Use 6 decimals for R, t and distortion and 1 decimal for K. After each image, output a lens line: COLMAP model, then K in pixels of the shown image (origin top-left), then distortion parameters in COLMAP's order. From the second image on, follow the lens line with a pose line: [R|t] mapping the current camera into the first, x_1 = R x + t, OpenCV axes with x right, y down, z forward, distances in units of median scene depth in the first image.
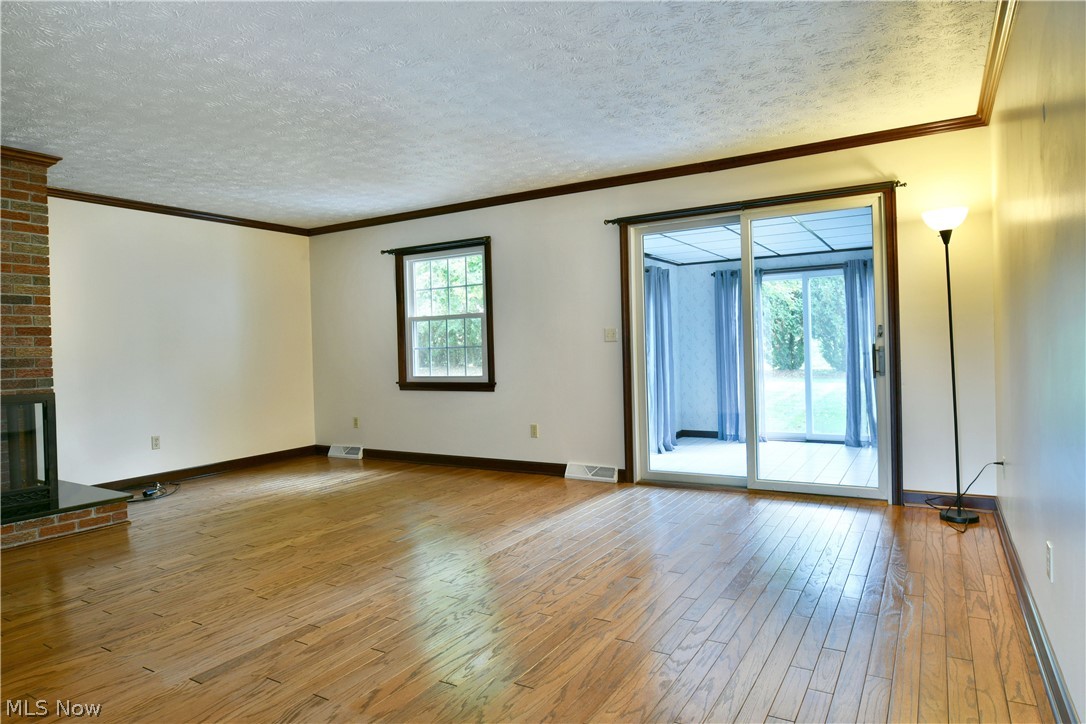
lens RADIAL K [[662.0, 0, 528.5], [0, 662.0, 352.9], [0, 0, 1]] dist [-0.010465, -0.006621]
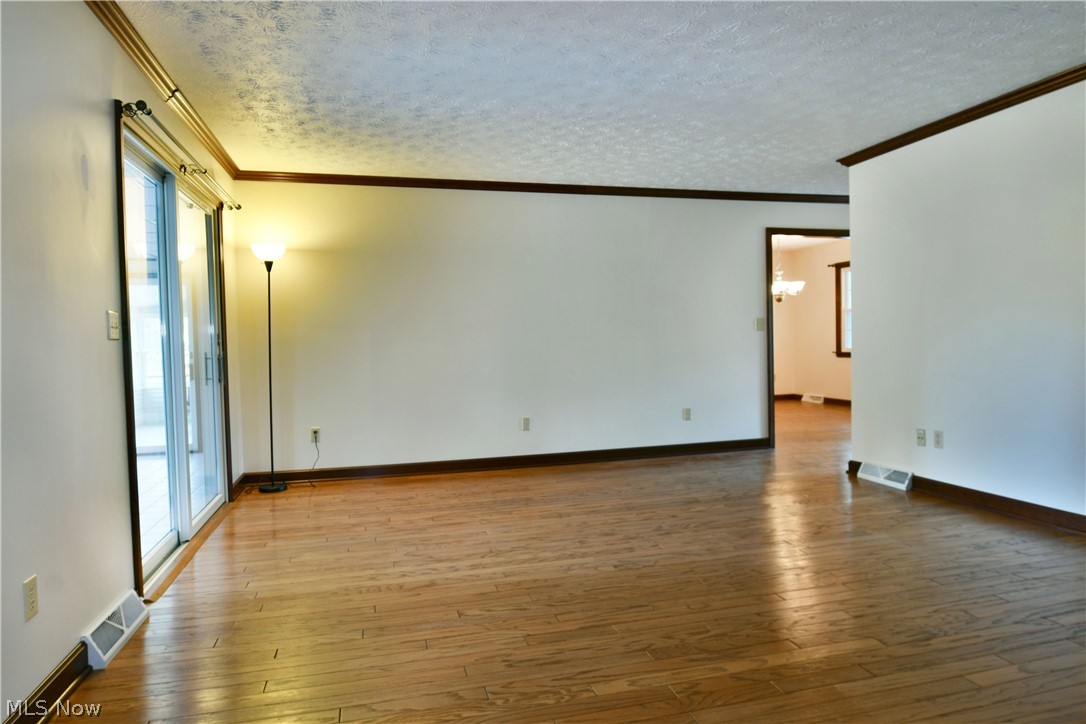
lens RADIAL K [[662.0, 0, 538.8], [0, 662.0, 364.5], [0, 0, 1]] dist [-0.010465, -0.006621]
pose [[-0.728432, 0.016625, 0.684917, -0.644322], [0.049167, 0.998396, 0.028057, 0.002207], [-0.683352, 0.054113, -0.728081, 1.684239]]
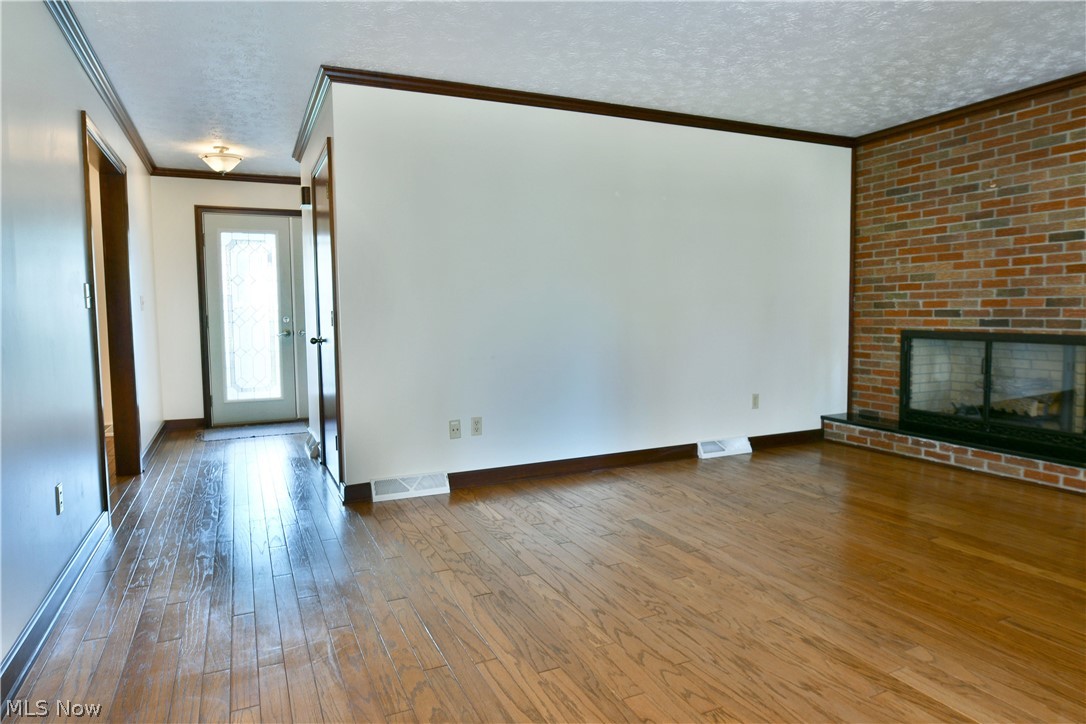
lens RADIAL K [[662.0, 0, 549.1], [0, 662.0, 348.0], [0, 0, 1]] dist [-0.010465, -0.006621]
pose [[-0.541929, 0.083116, -0.836304, 0.523428], [0.021941, 0.996158, 0.084786, -0.018381], [0.840138, 0.027599, -0.541671, 1.030945]]
